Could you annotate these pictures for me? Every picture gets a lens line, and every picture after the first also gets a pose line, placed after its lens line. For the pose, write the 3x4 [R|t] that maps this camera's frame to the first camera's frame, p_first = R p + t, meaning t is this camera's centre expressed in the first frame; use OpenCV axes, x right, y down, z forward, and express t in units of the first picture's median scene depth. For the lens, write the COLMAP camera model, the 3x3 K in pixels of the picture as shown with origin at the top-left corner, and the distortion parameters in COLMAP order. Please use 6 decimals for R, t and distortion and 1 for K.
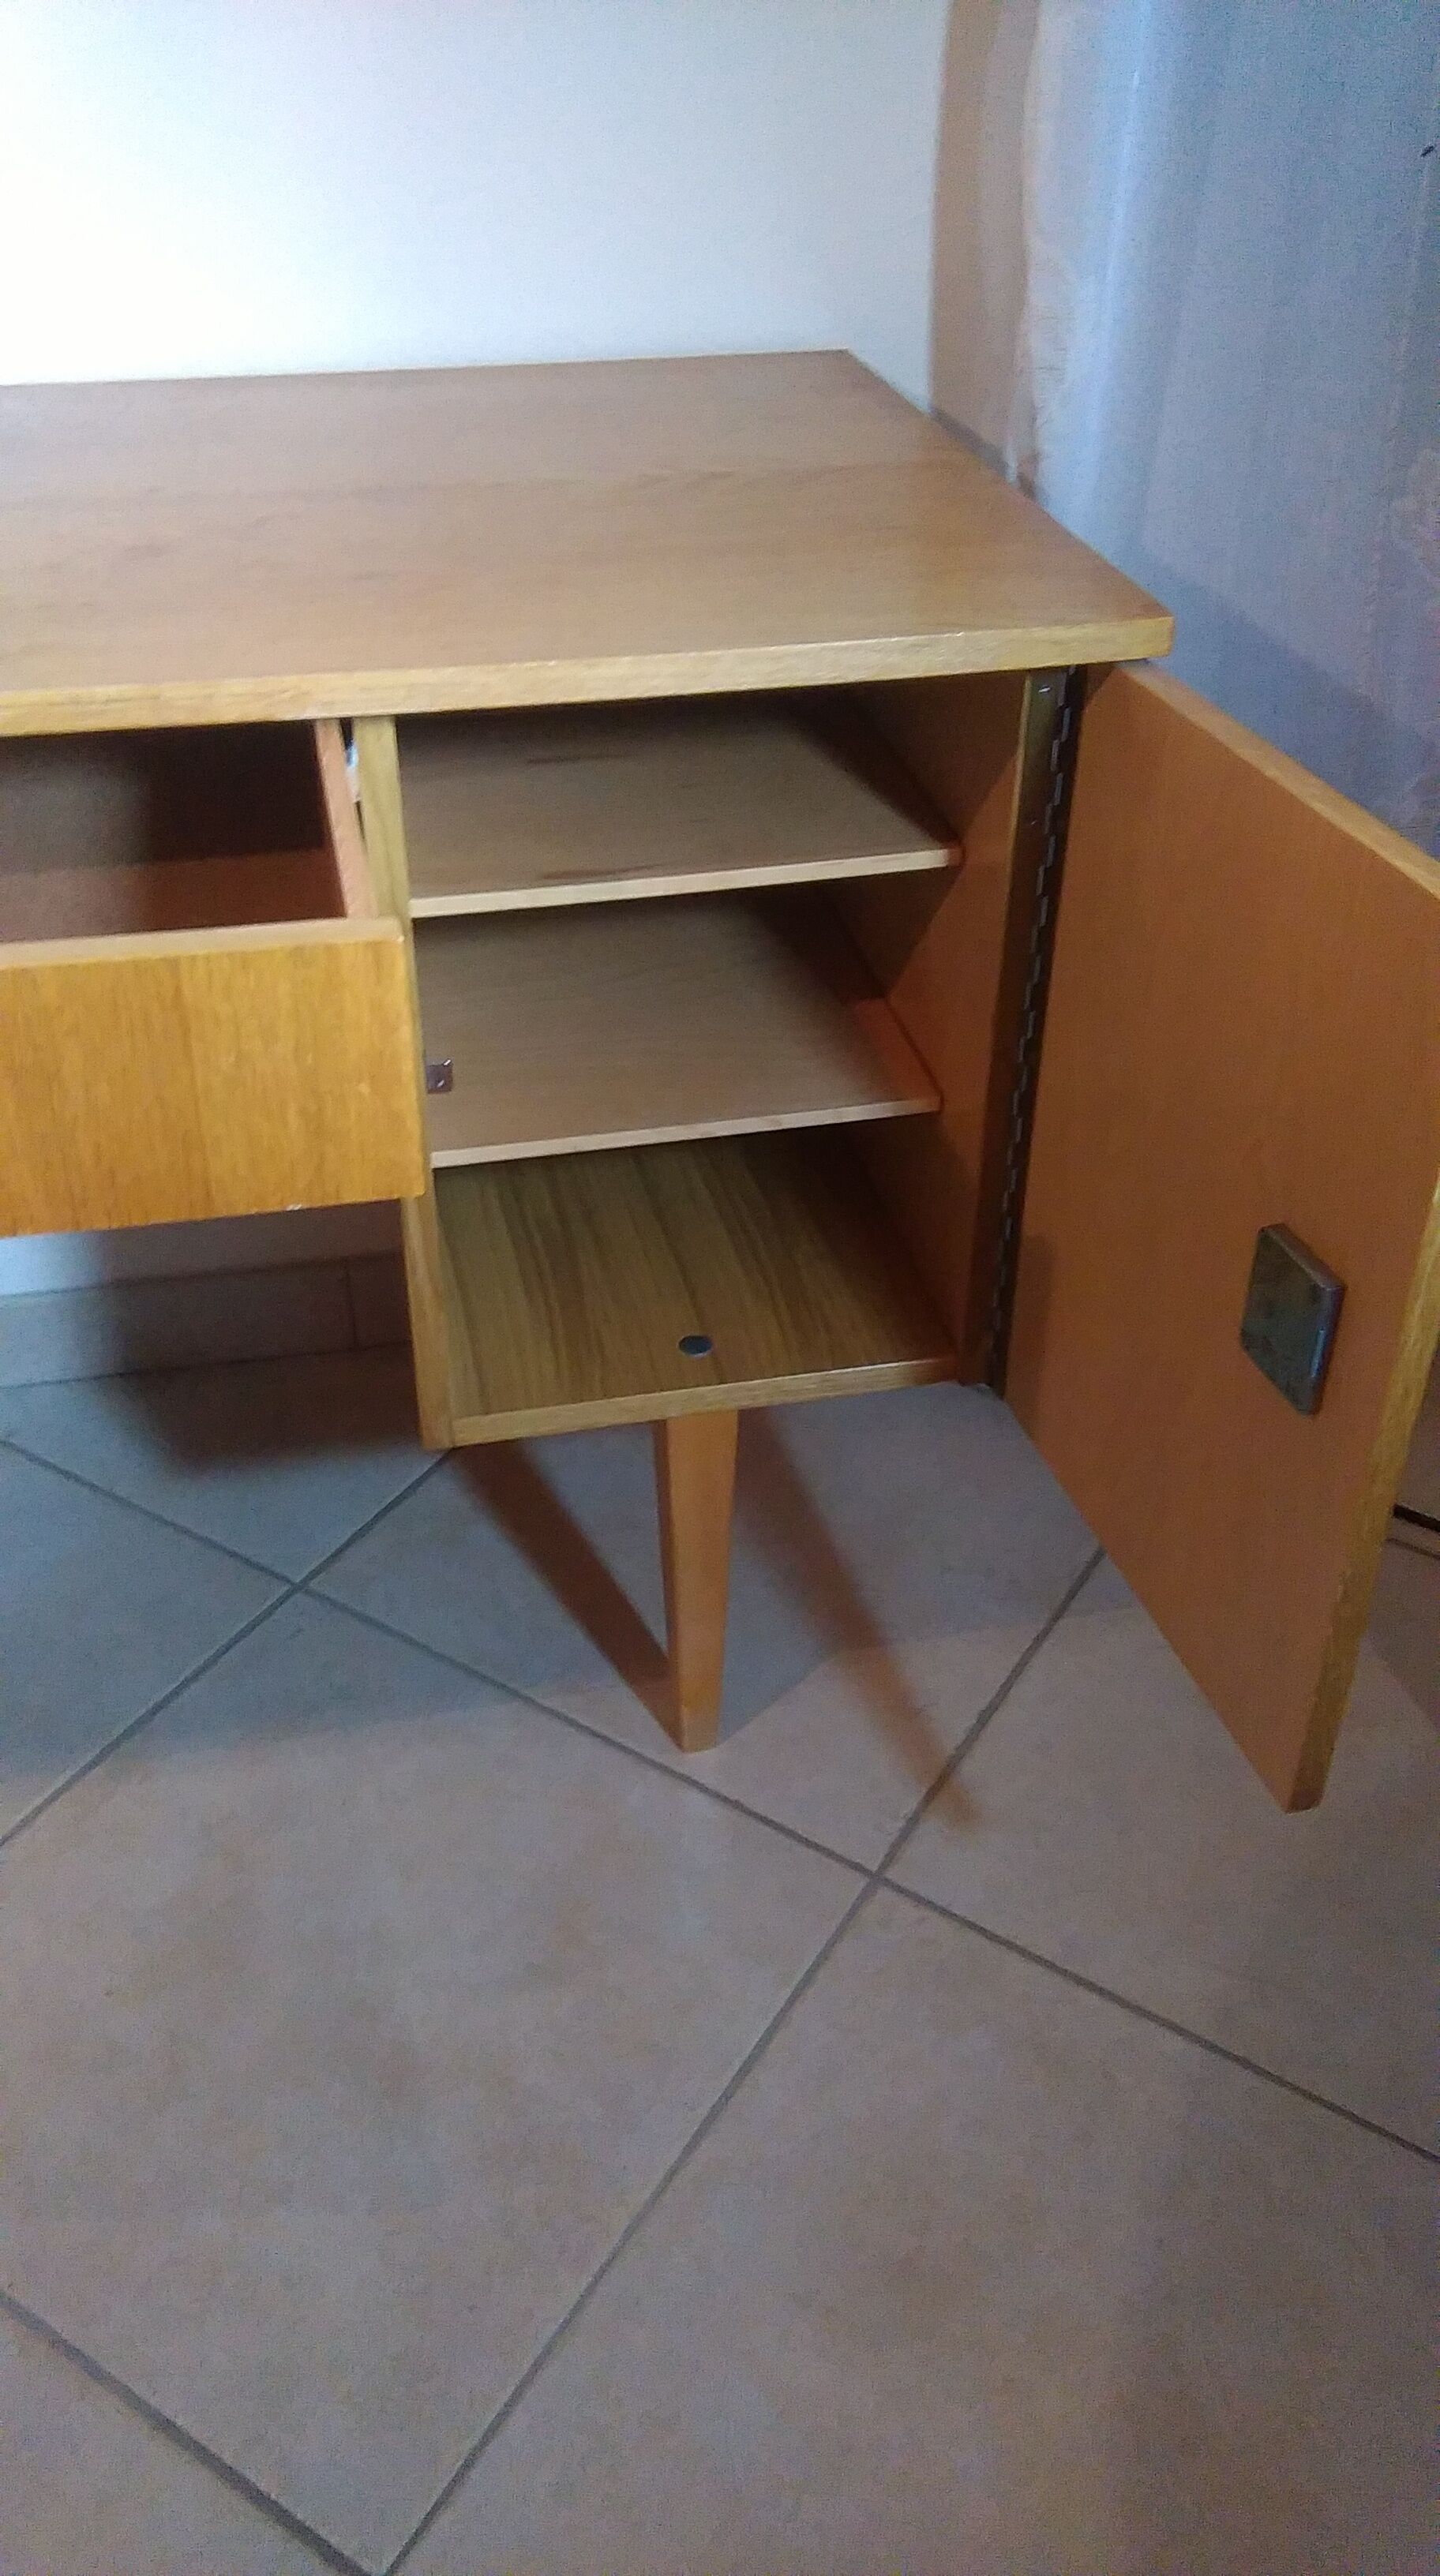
lens RADIAL K [[2060.0, 0, 677.4], [0, 2060.0, 1280.7], [0, 0, 1]] dist [0.102087, -0.177008]
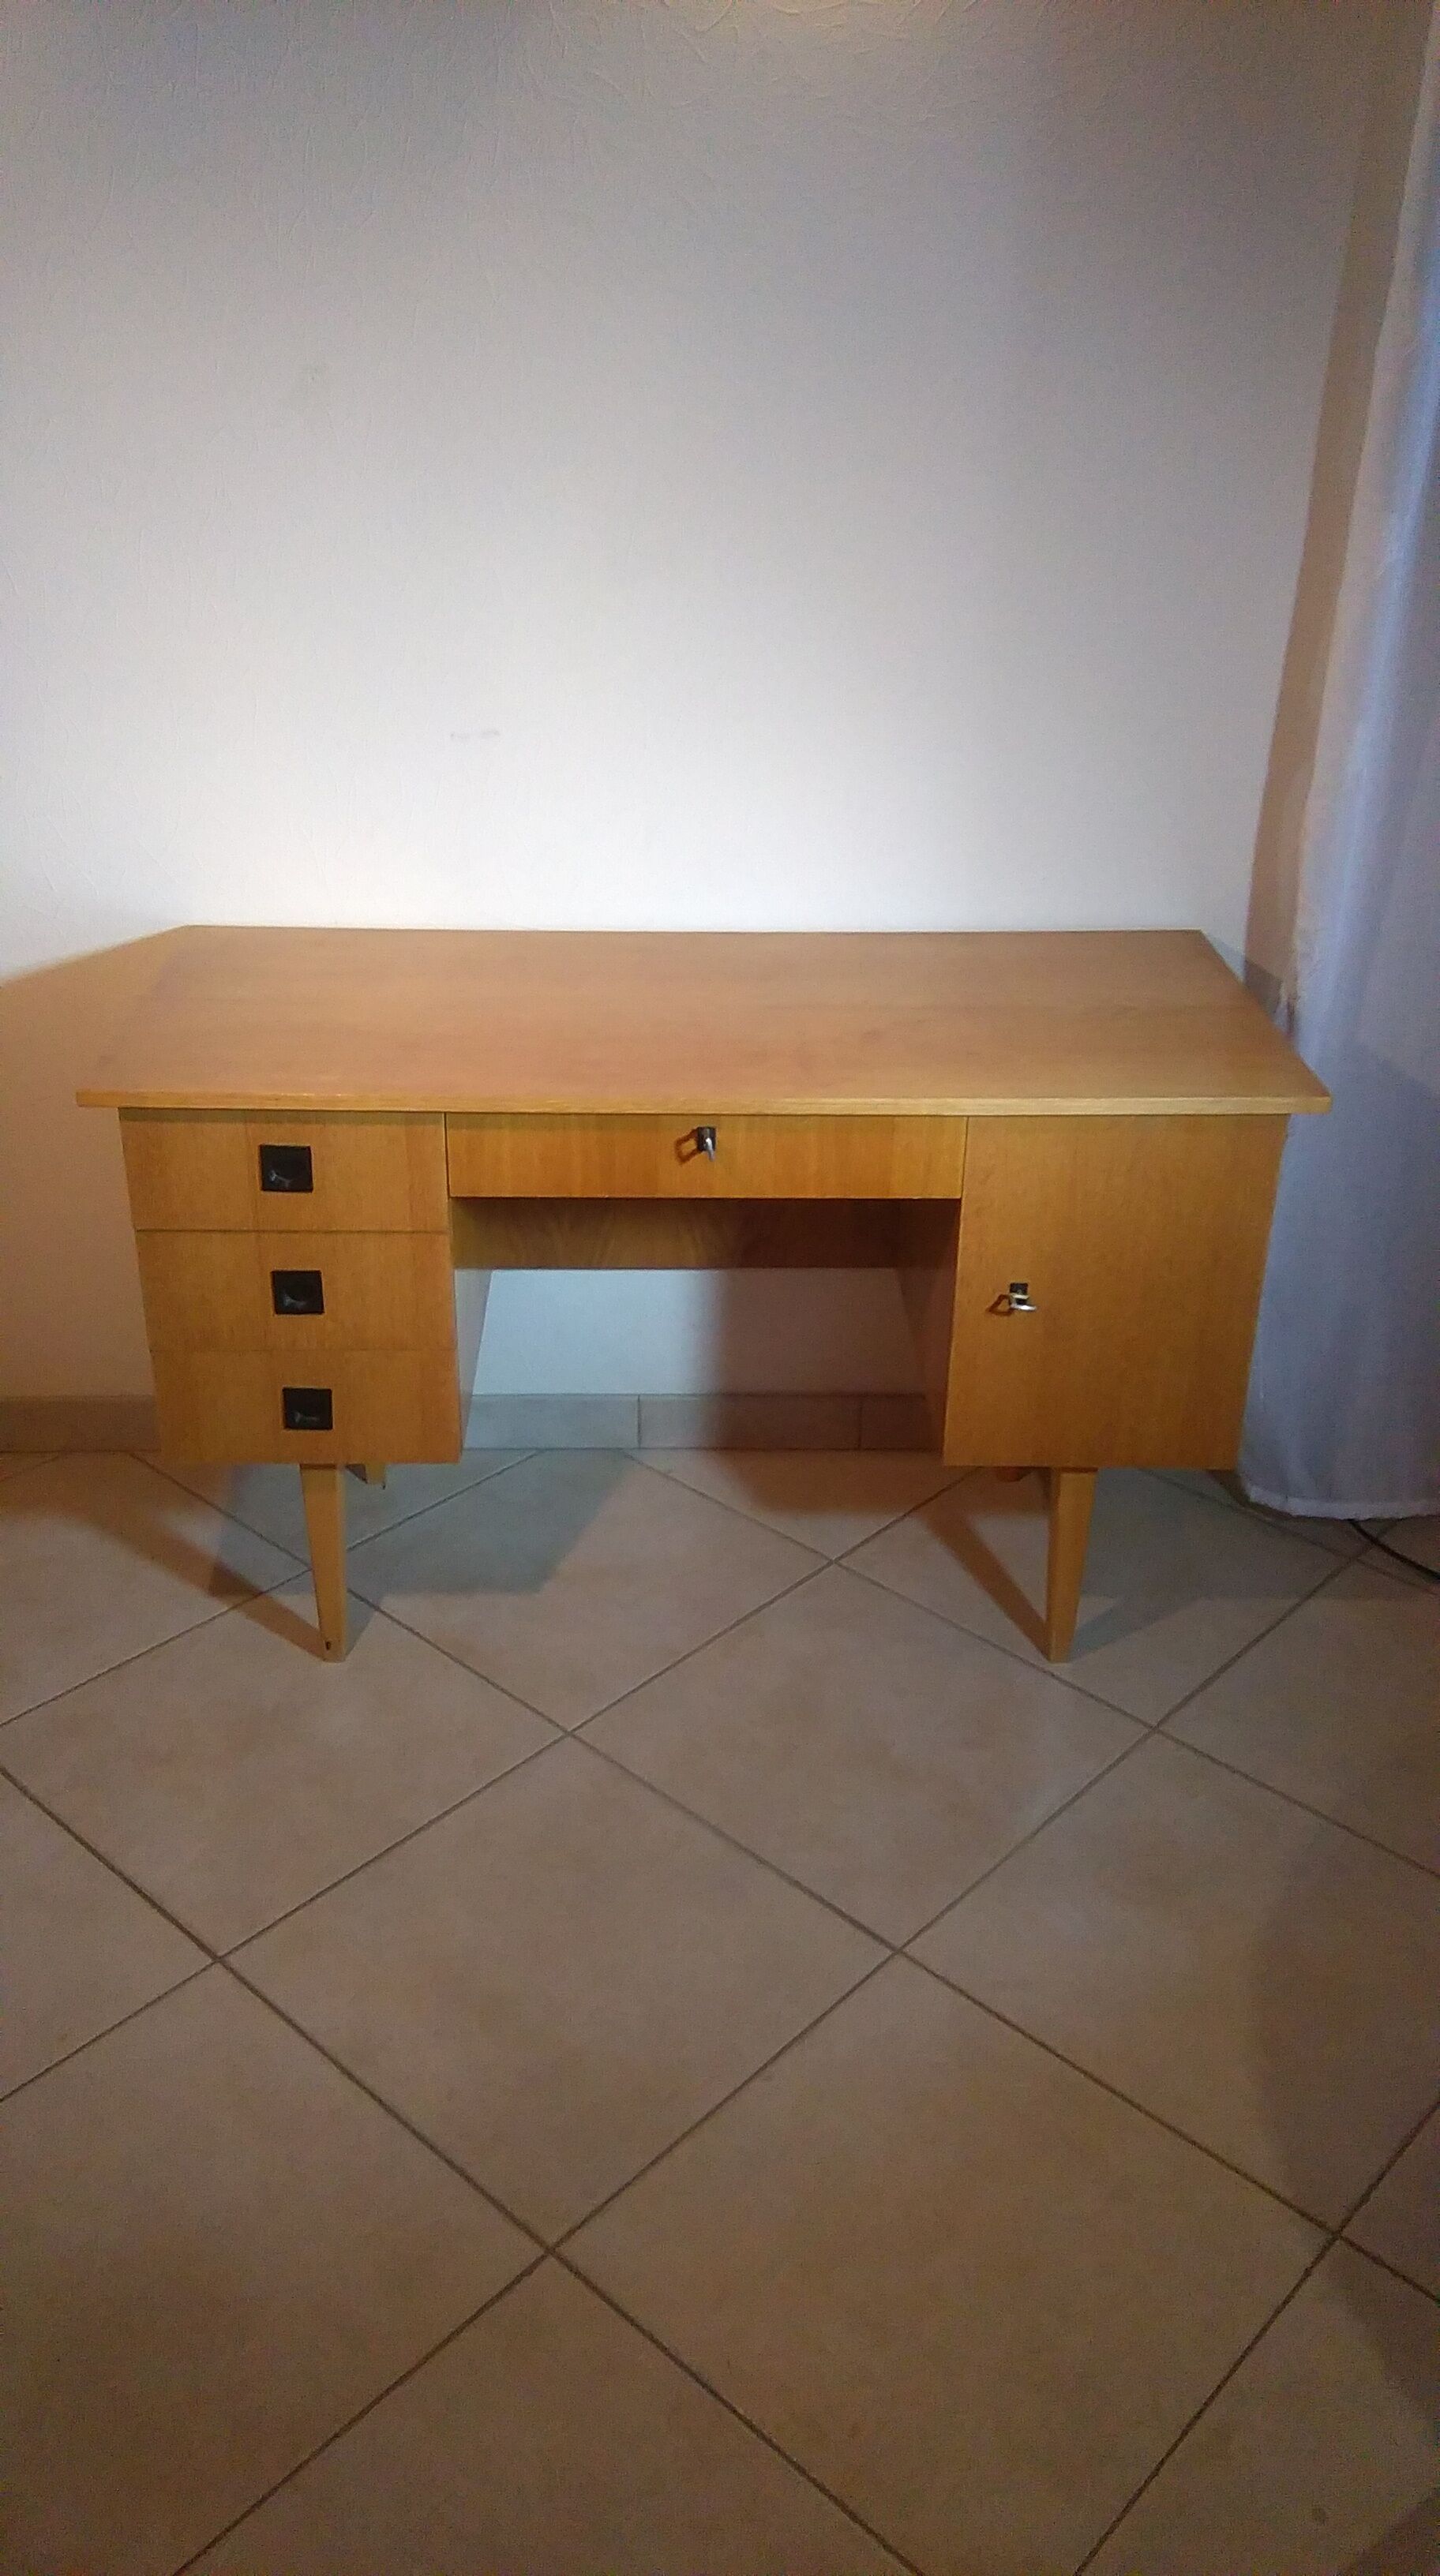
lens RADIAL K [[2060.0, 0, 677.4], [0, 2060.0, 1280.7], [0, 0, 1]] dist [0.102087, -0.177008]
pose [[0.984628, 0.089621, -0.149922, -0.082571], [-0.110005, 0.984895, -0.133715, 0.191469], [0.135674, 0.148152, 0.979614, -0.957829]]
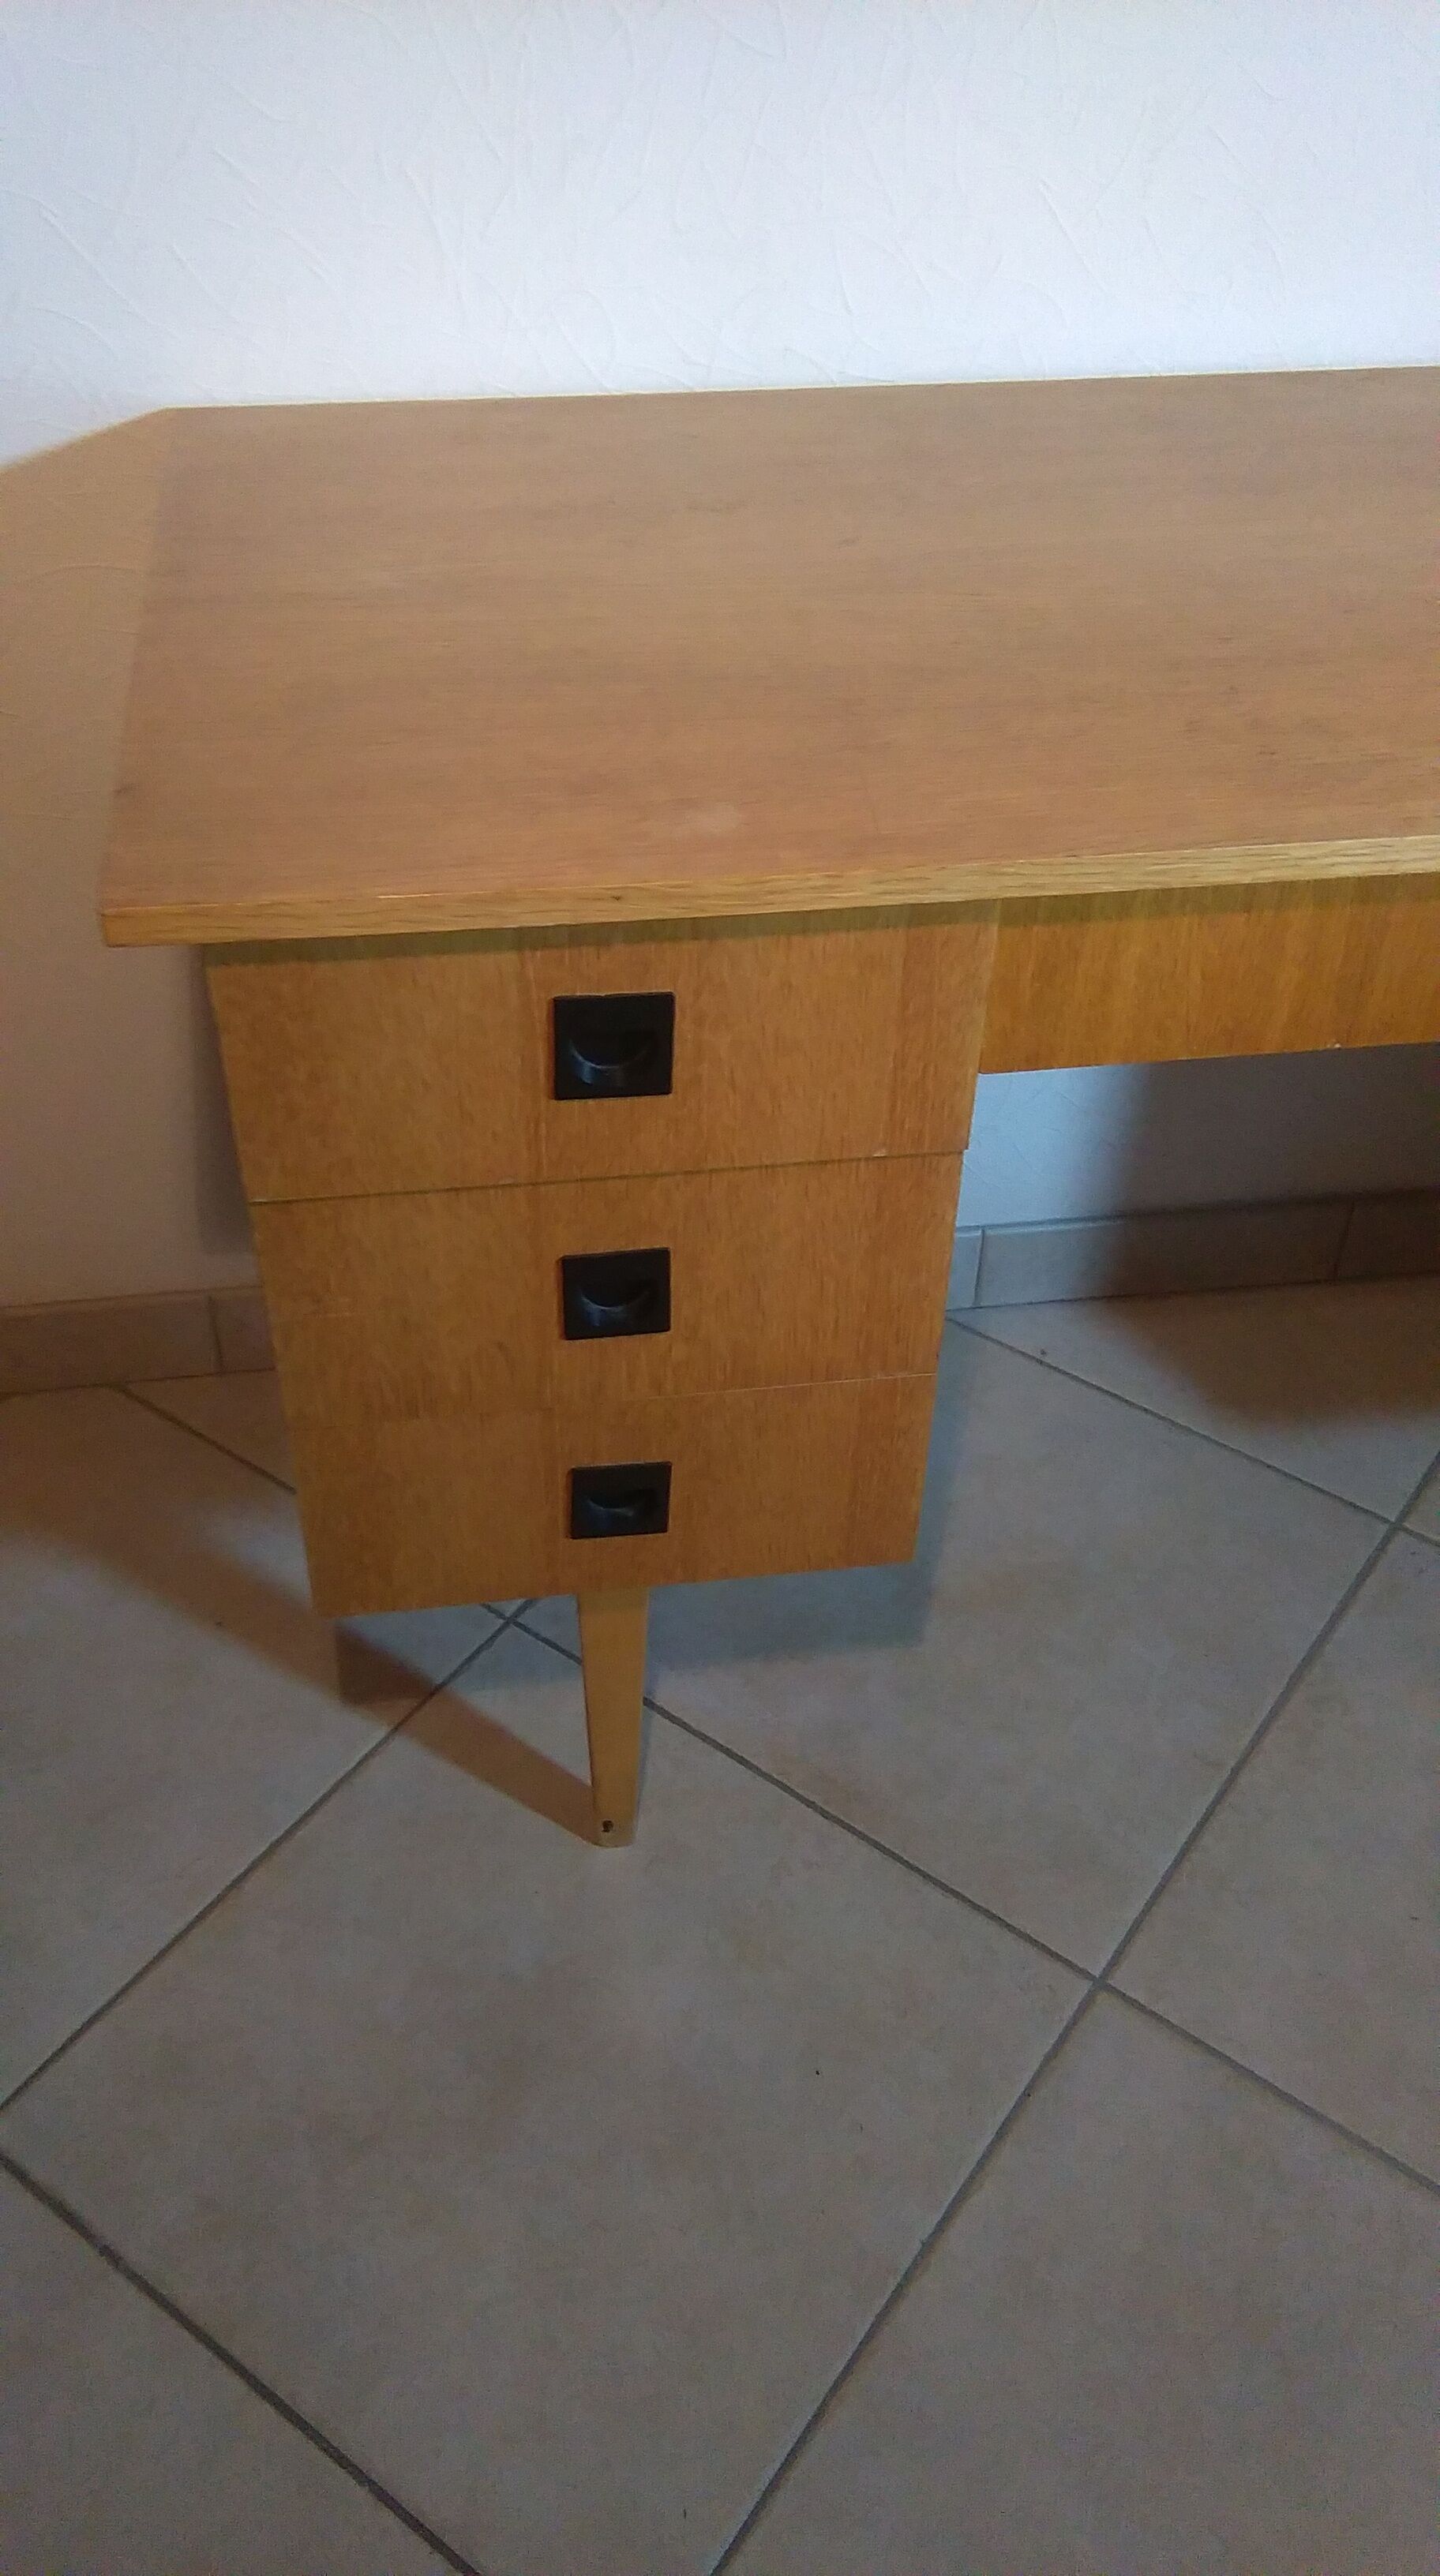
lens RADIAL K [[2060.0, 0, 677.4], [0, 2060.0, 1280.7], [0, 0, 1]] dist [0.102087, -0.177008]
pose [[0.998492, 0.044894, -0.031595, -0.611442], [-0.041268, 0.993368, 0.107318, -0.086757], [0.036203, -0.105853, 0.993723, -0.062689]]
